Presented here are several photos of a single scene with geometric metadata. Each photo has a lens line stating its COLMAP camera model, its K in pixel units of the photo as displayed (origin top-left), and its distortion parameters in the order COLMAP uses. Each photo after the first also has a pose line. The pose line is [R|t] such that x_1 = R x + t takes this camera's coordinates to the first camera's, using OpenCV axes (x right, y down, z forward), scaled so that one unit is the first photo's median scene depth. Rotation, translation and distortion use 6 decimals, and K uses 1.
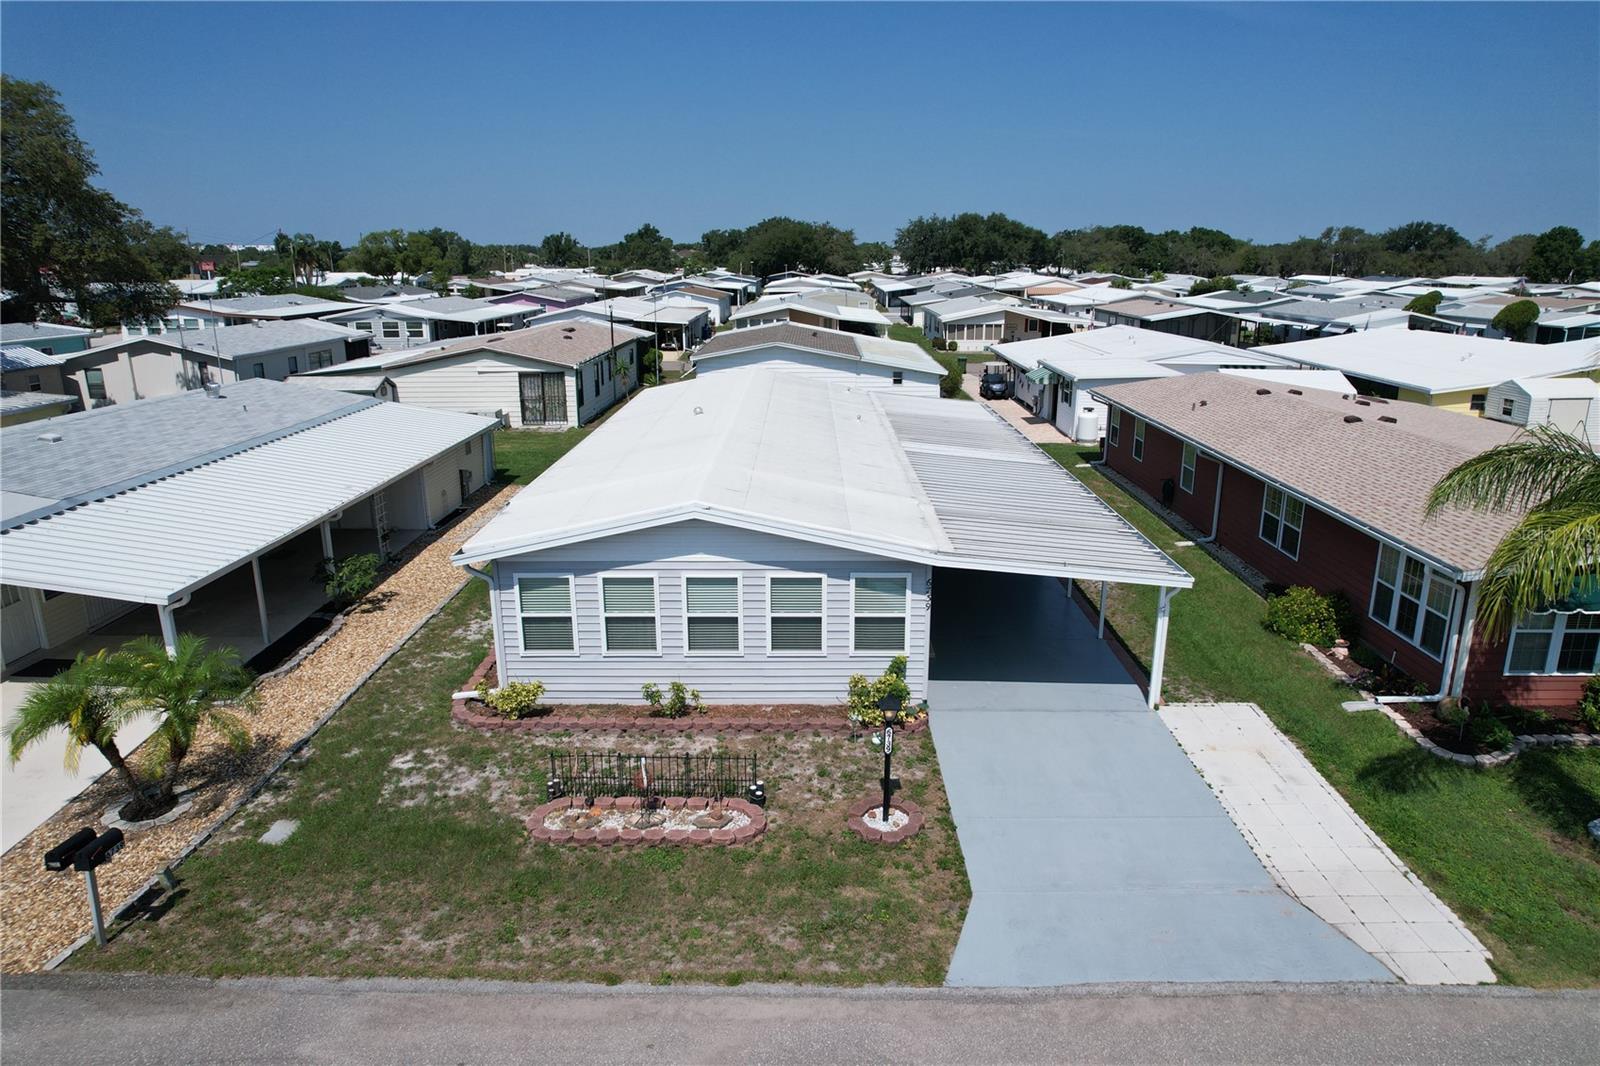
lens RADIAL K [[1020.0, 0, 813.4], [0, 1020.0, 533.0], [0, 0, 1]] dist [-0.073462, 0.064007]
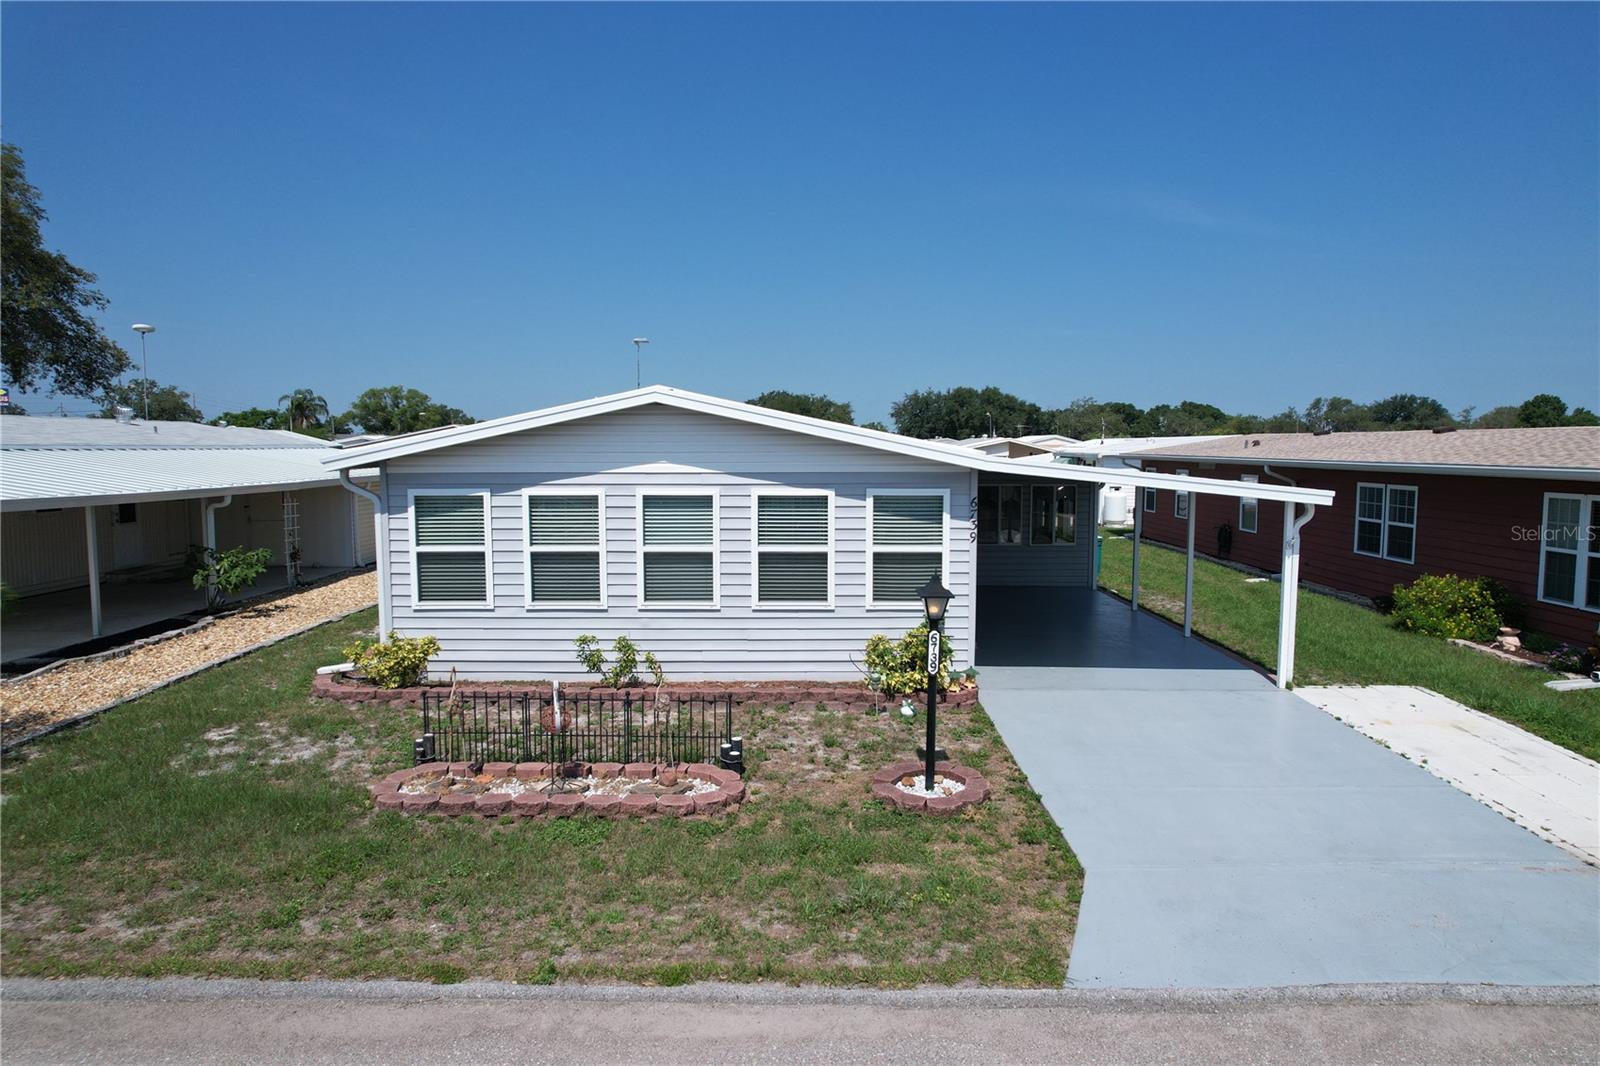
lens RADIAL K [[1020.0, 0, 813.1], [0, 1020.0, 530.4], [0, 0, 1]] dist [-0.073462, 0.064007]
pose [[0.999997, 0.000307, 0.002425, -0.003896], [0.000143, 0.983044, -0.183372, 0.201171], [-0.002440, 0.183372, 0.983041, 0.281251]]
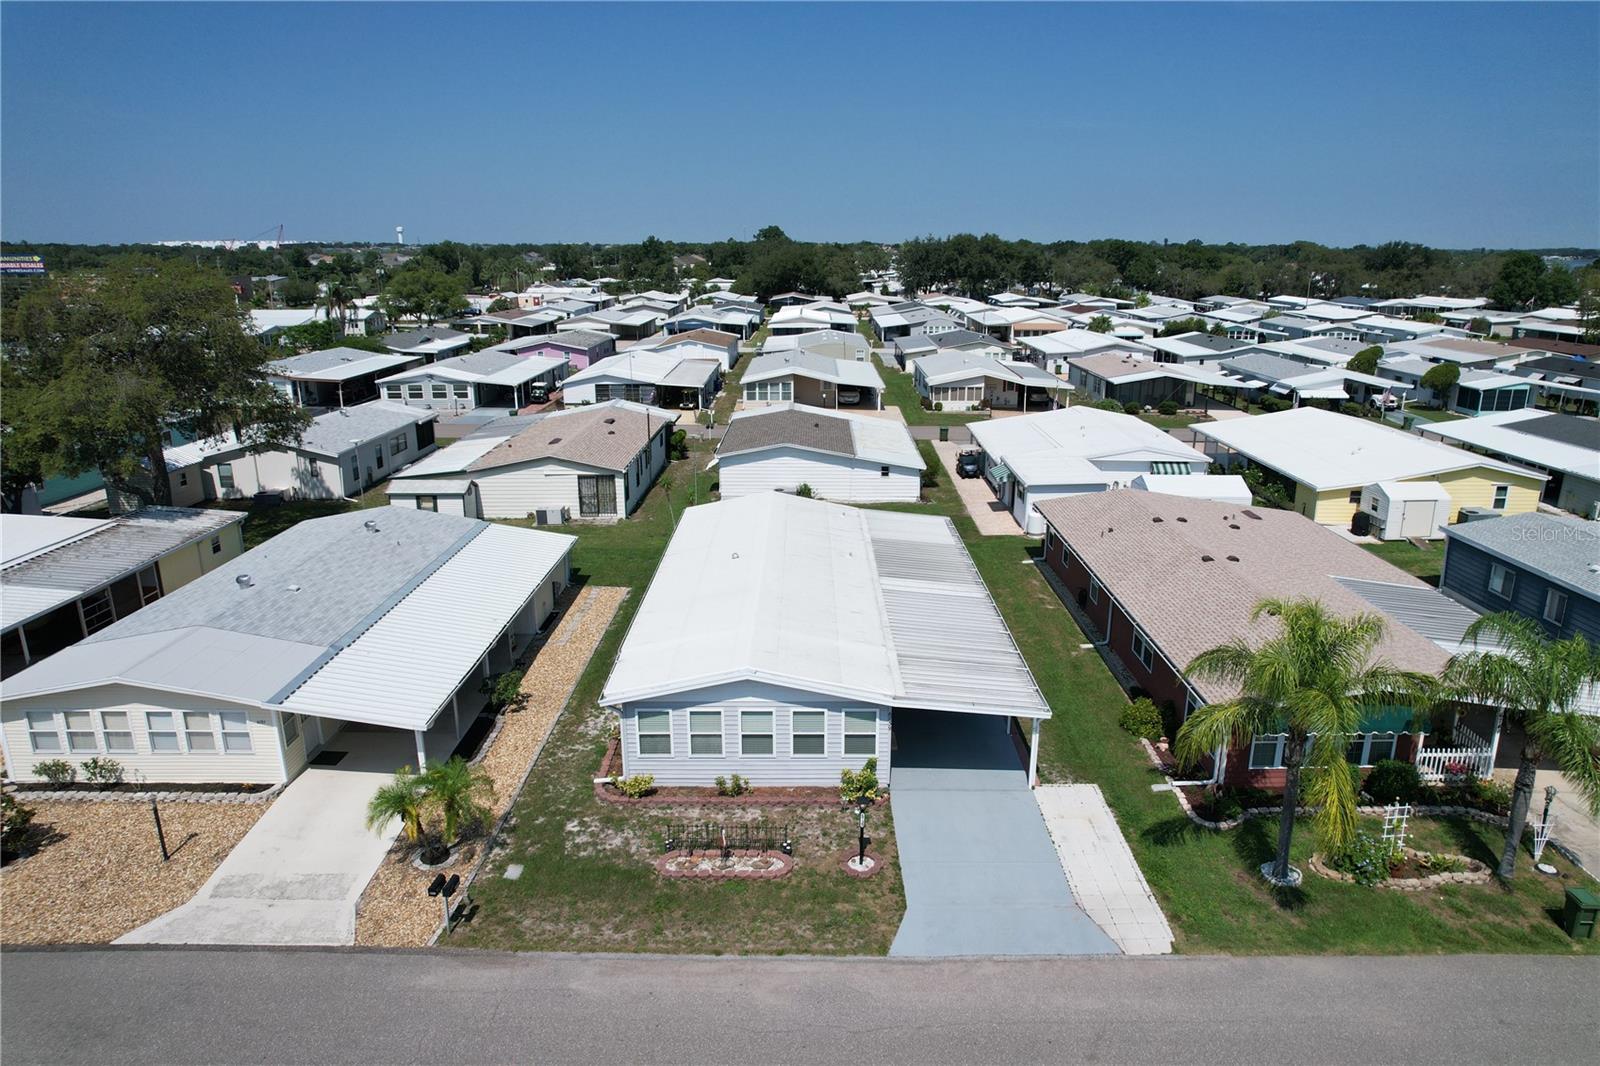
lens RADIAL K [[1020.0, 0, 813.7], [0, 1020.0, 531.9], [0, 0, 1]] dist [-0.073462, 0.064007]
pose [[1.000000, 0.000205, 0.000875, -0.010277], [-0.000211, 0.999976, 0.006930, -0.252773], [-0.000874, -0.006930, 0.999976, -0.621769]]
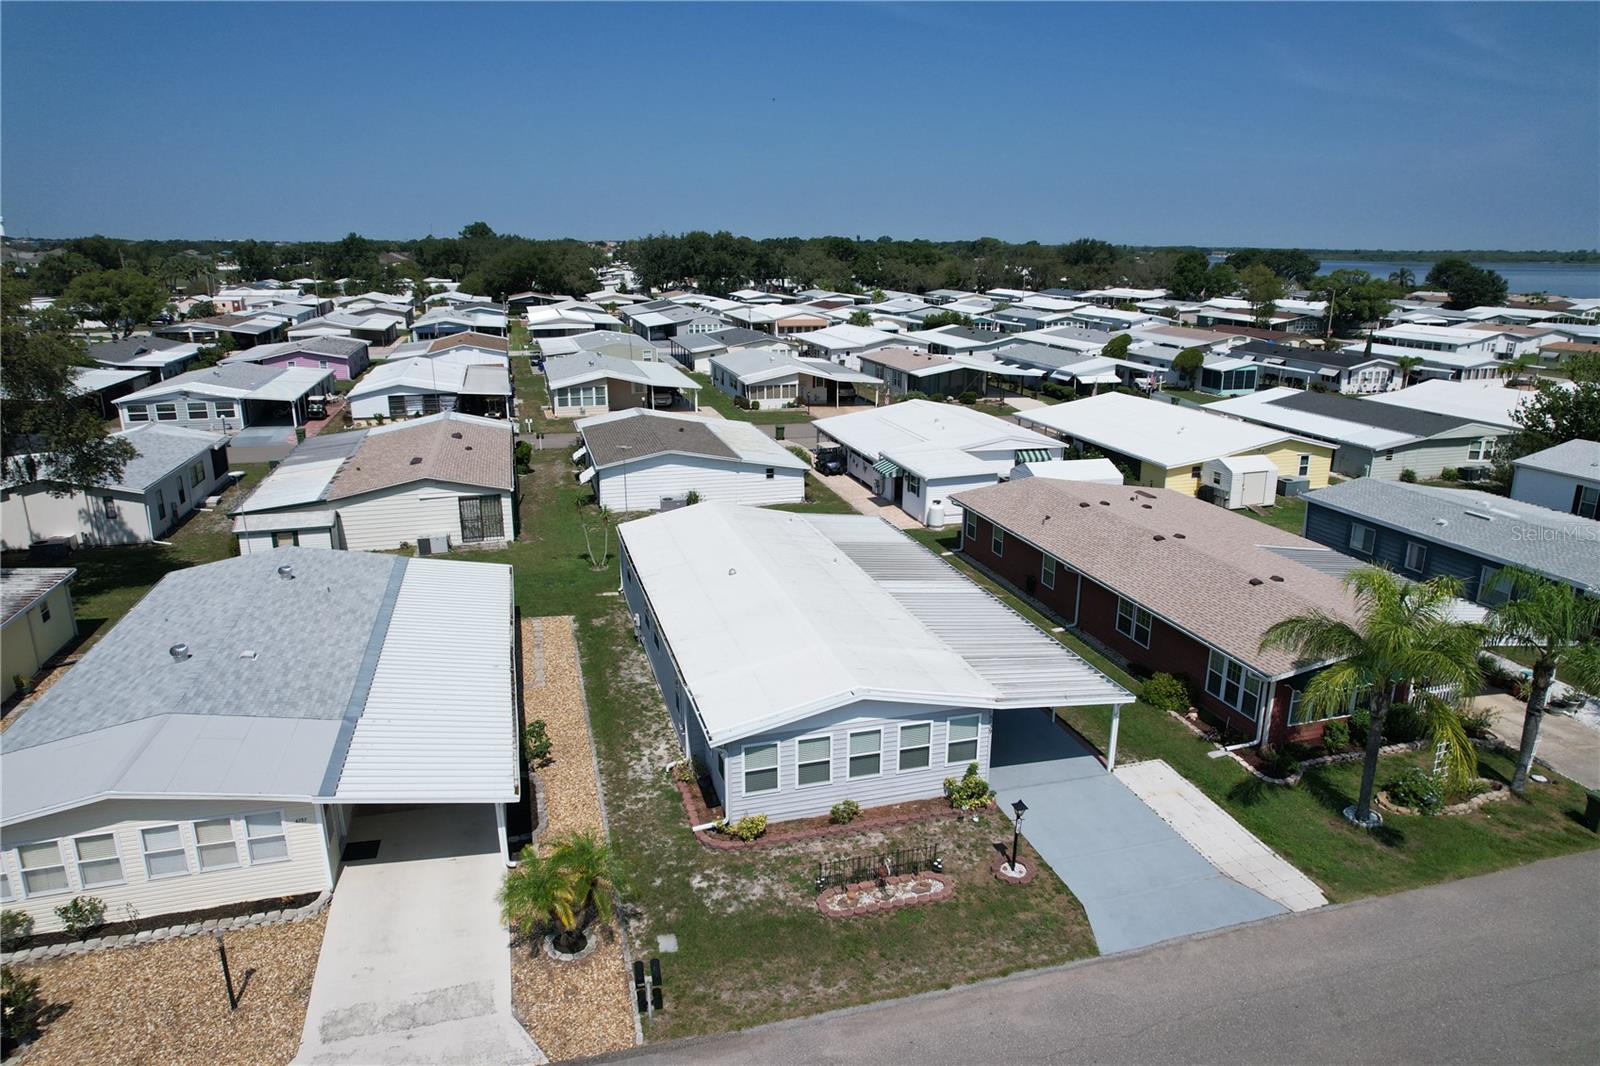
lens RADIAL K [[1020.0, 0, 813.8], [0, 1020.0, 532.6], [0, 0, 1]] dist [-0.073462, 0.064007]
pose [[0.958628, -0.072358, 0.275311, -0.580942], [0.069442, 0.997379, 0.020338, -0.296508], [-0.276061, -0.000379, 0.961140, -0.479370]]
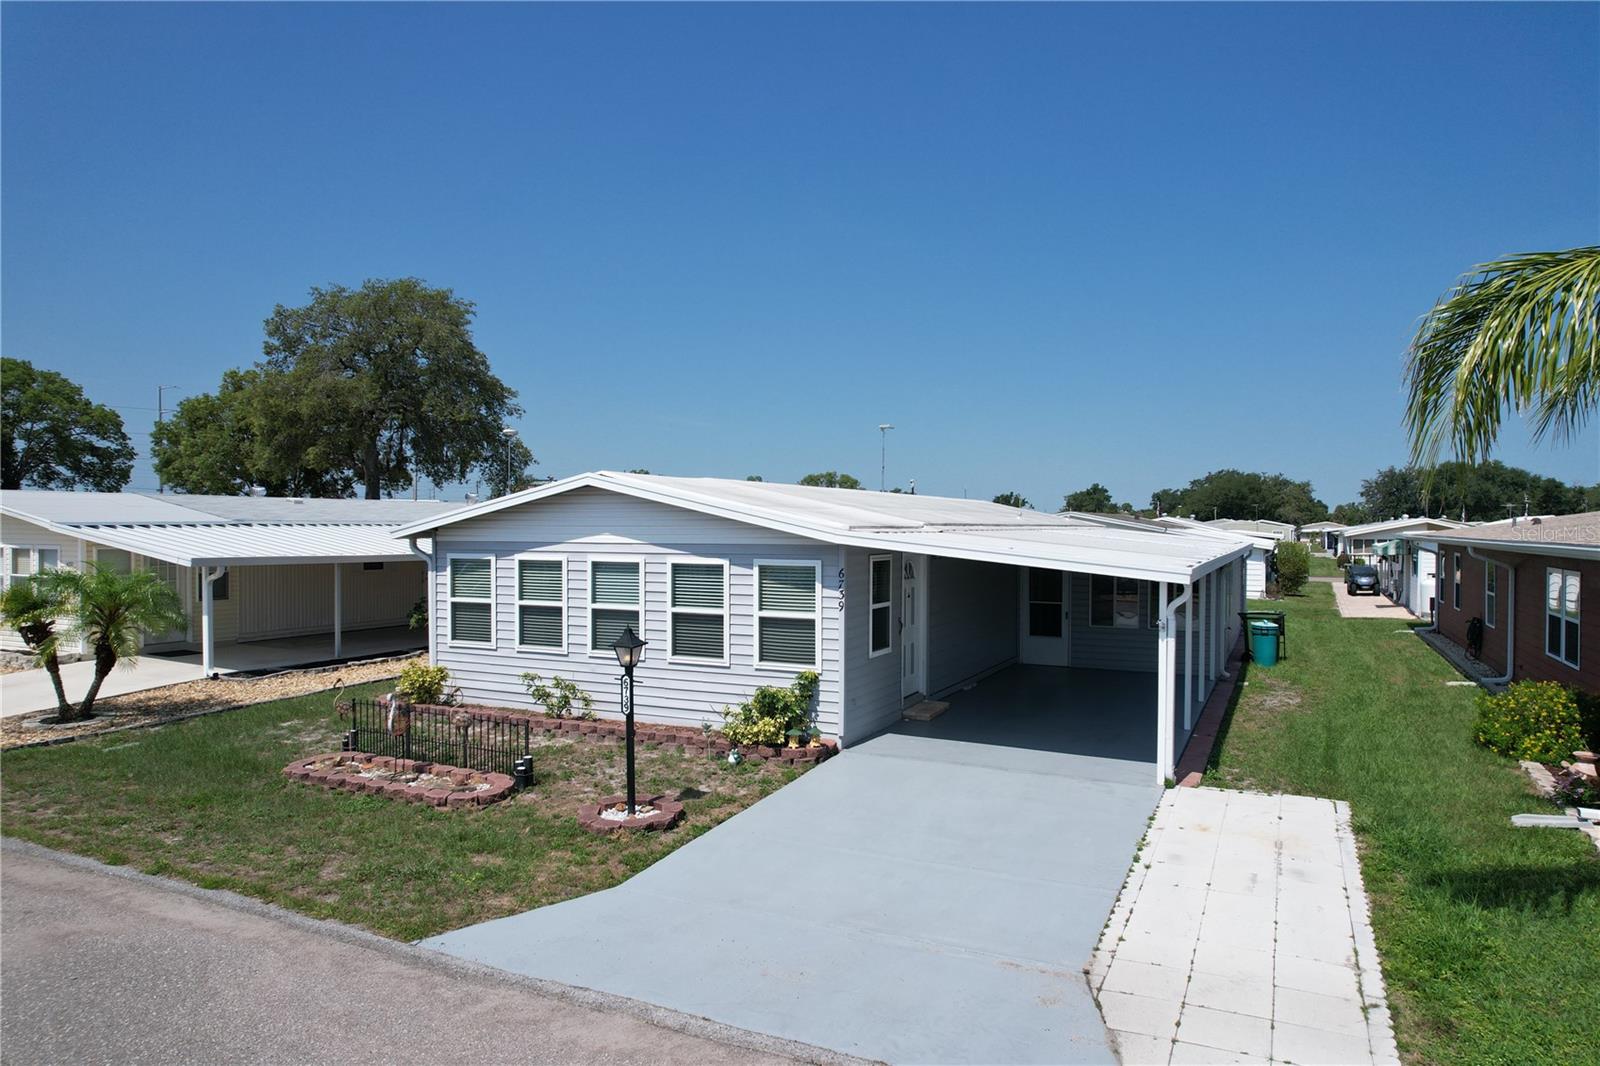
lens RADIAL K [[1020.0, 0, 814.0], [0, 1020.0, 537.6], [0, 0, 1]] dist [-0.073462, 0.064007]
pose [[0.901025, 0.006423, -0.433720, 0.430988], [-0.116747, 0.966585, -0.228220, 0.201467], [0.417761, 0.256267, 0.871667, 0.300154]]
